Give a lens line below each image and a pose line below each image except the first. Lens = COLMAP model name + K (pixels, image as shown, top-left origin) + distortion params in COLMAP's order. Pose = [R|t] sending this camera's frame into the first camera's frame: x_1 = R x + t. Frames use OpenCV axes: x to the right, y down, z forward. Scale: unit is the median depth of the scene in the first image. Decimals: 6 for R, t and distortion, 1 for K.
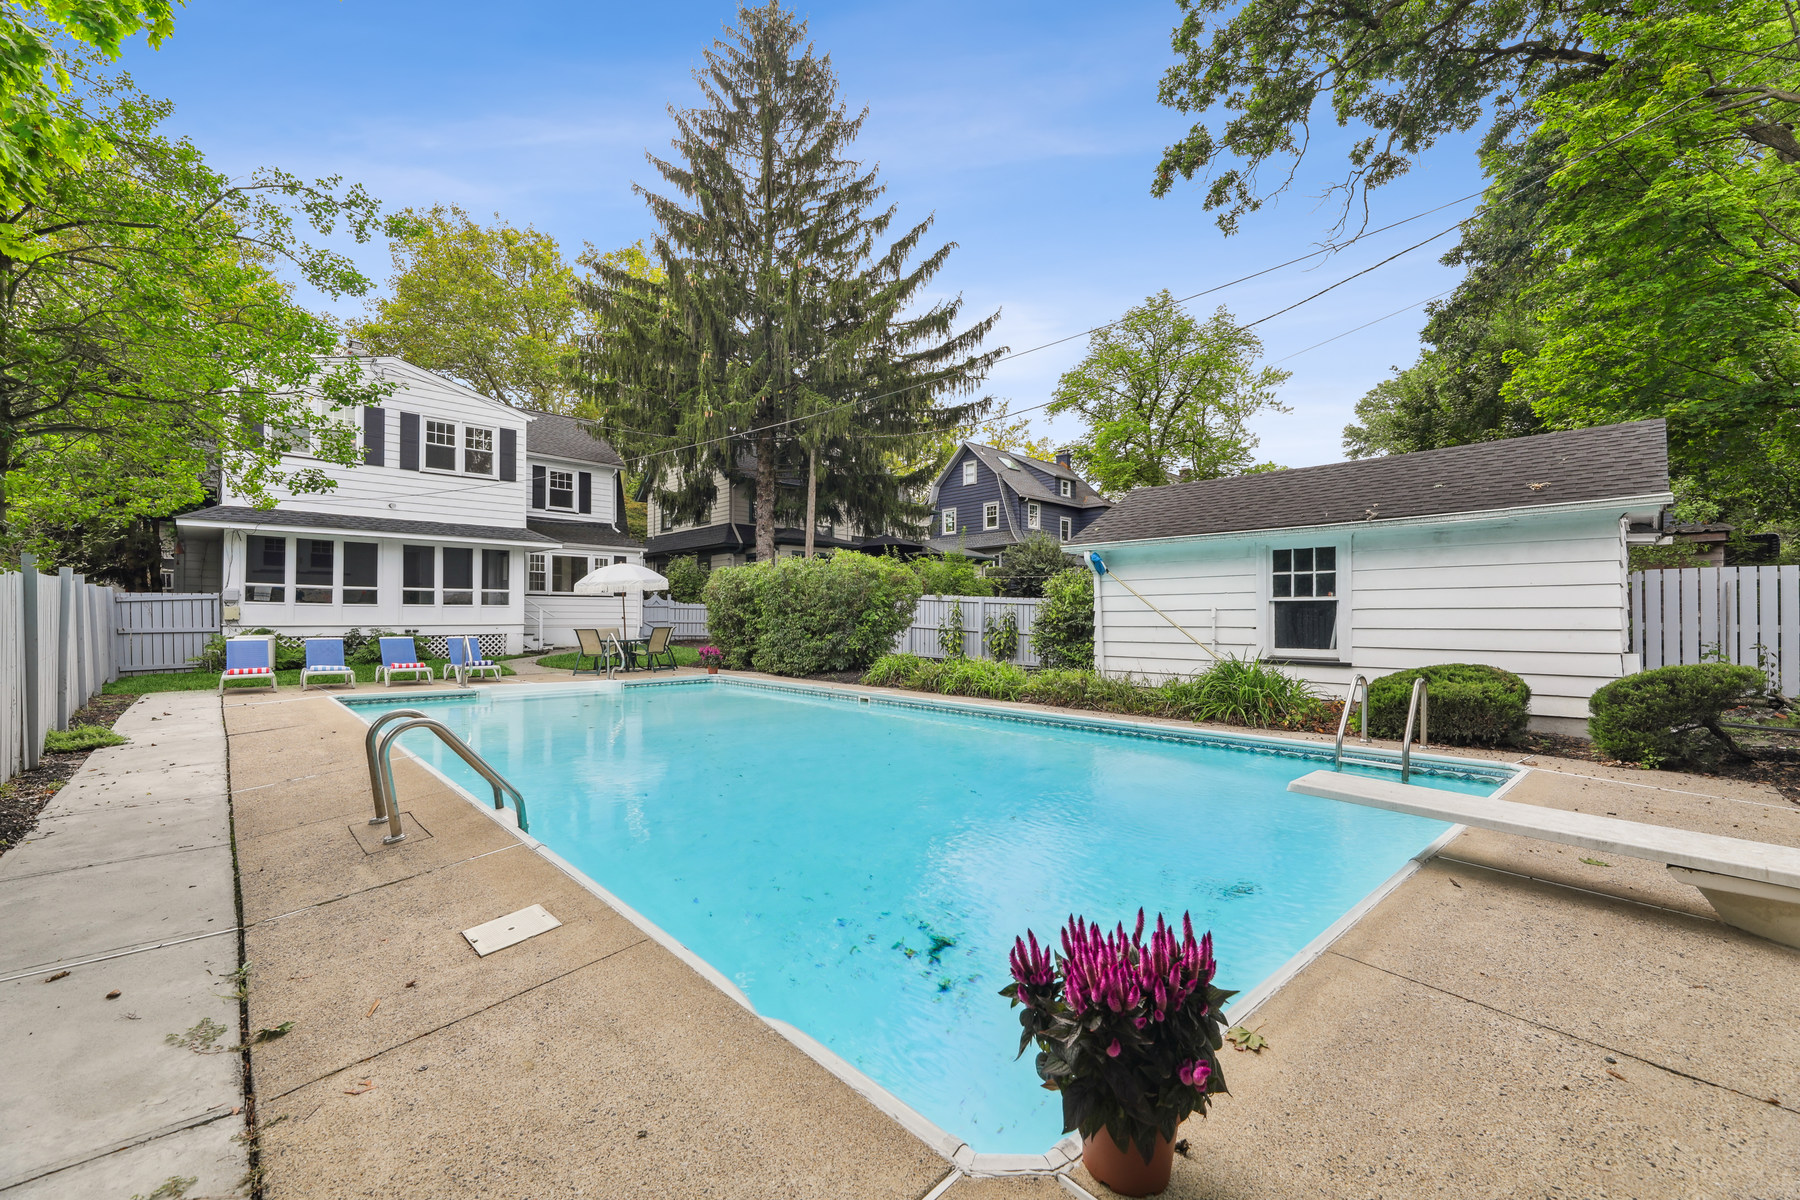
lens RADIAL K [[731.0, 0, 902.3], [0, 731.0, 605.0], [0, 0, 1]] dist [-0.000091, -0.000527]
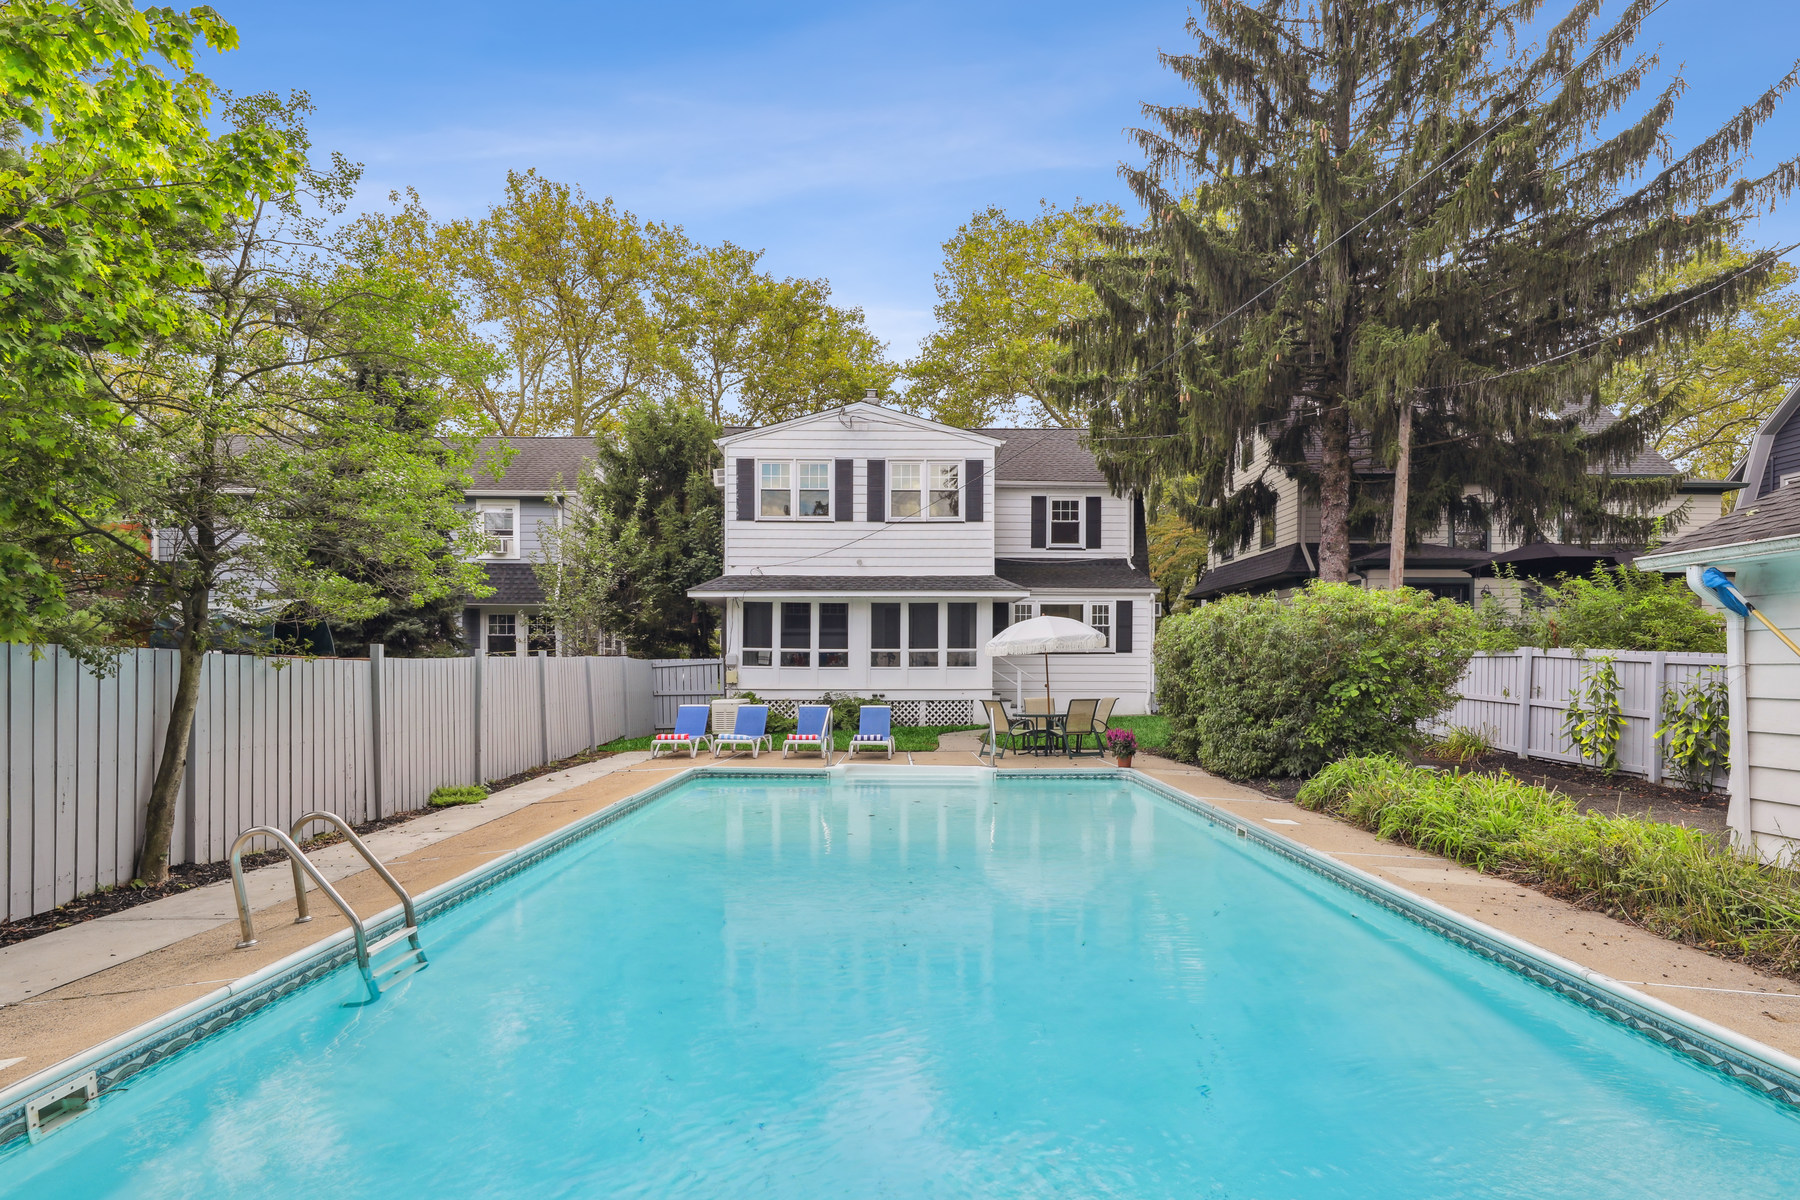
lens RADIAL K [[955.9, 0, 900.8], [0, 955.9, 671.9], [0, 0, 1]] dist [0.004132, -0.000087]
pose [[0.736267, 0.002786, -0.676685, 0.171993], [0.010078, 0.999835, 0.015082, -0.012807], [0.676616, -0.017924, 0.736118, 0.130907]]
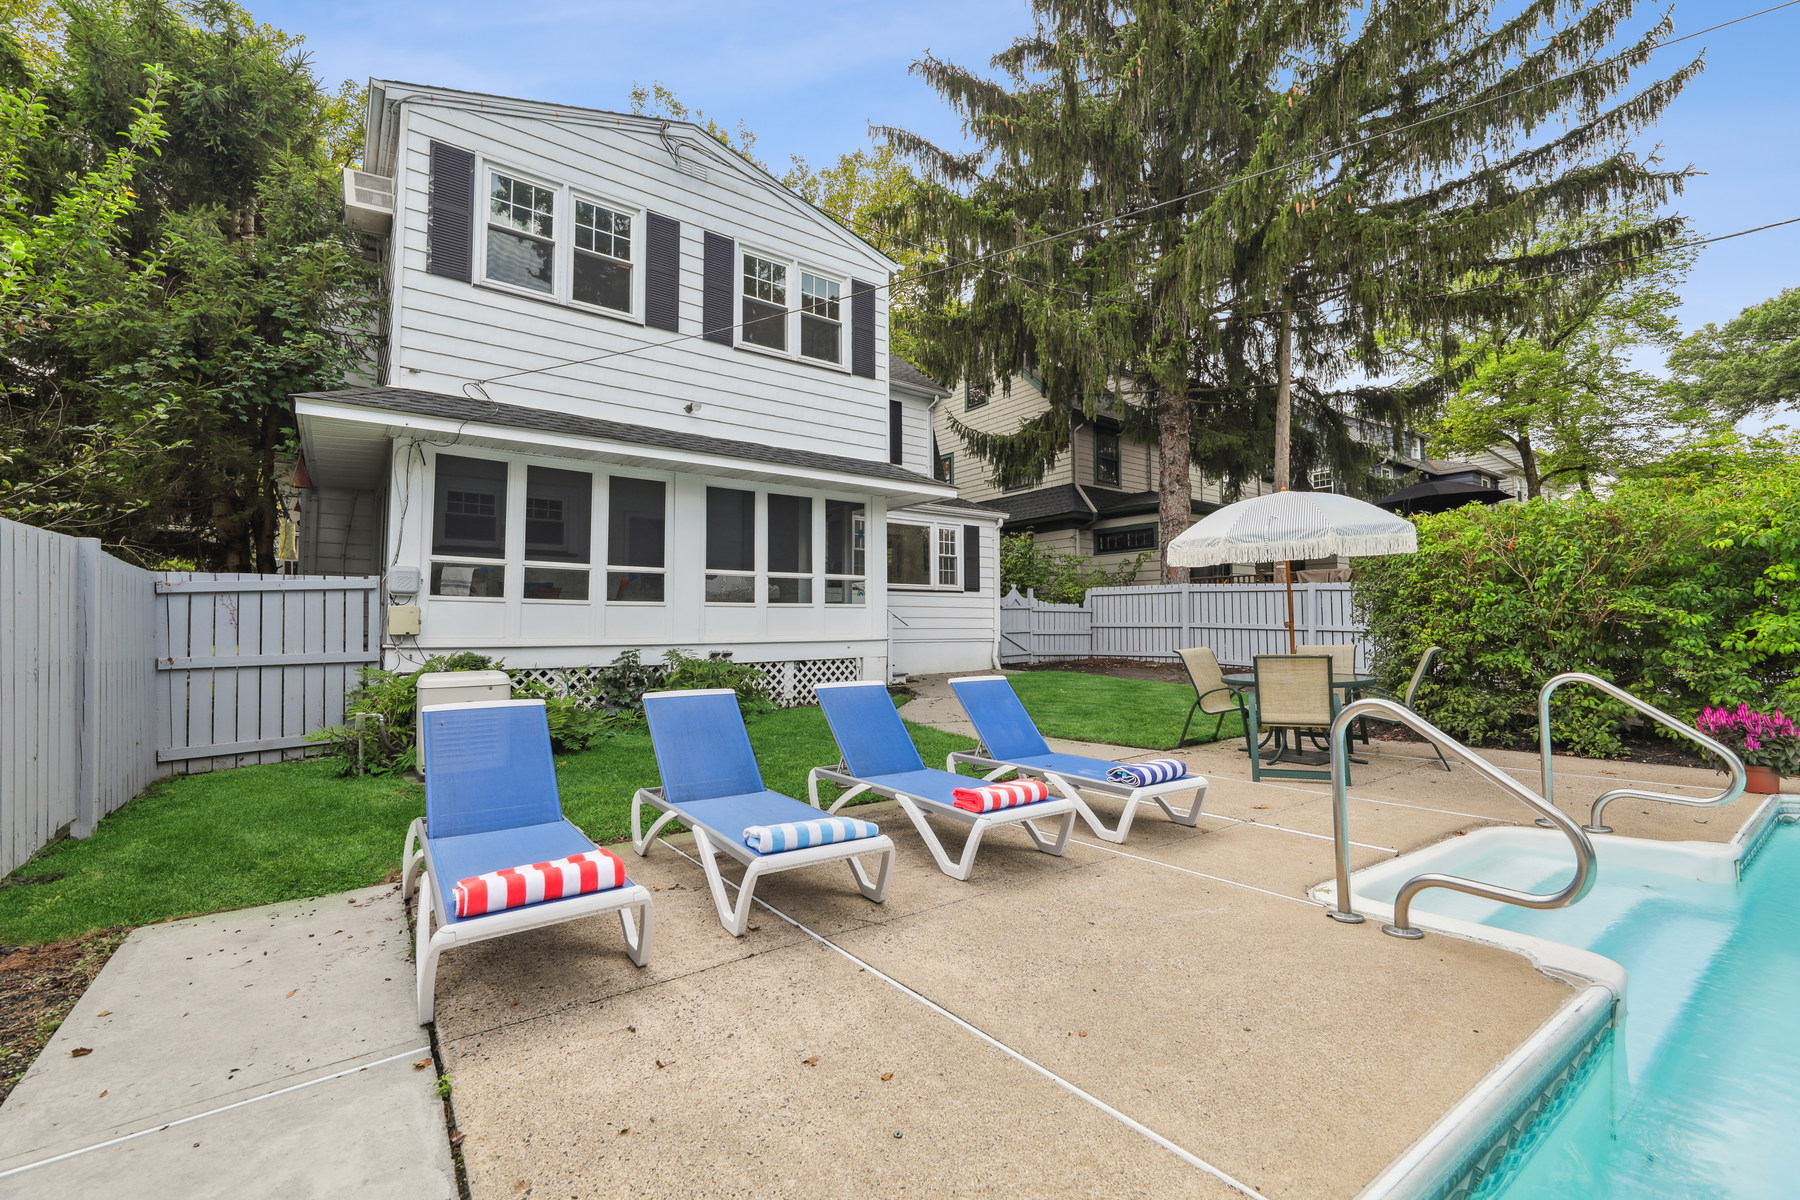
lens RADIAL K [[797.6, 0, 959.2], [0, 797.6, 576.1], [0, 0, 1]] dist [0.000806, -0.000396]
pose [[0.993826, -0.011731, -0.110324, -0.455144], [0.006687, 0.998920, -0.045979, 0.007809], [0.110744, 0.044958, 0.992832, 0.476716]]
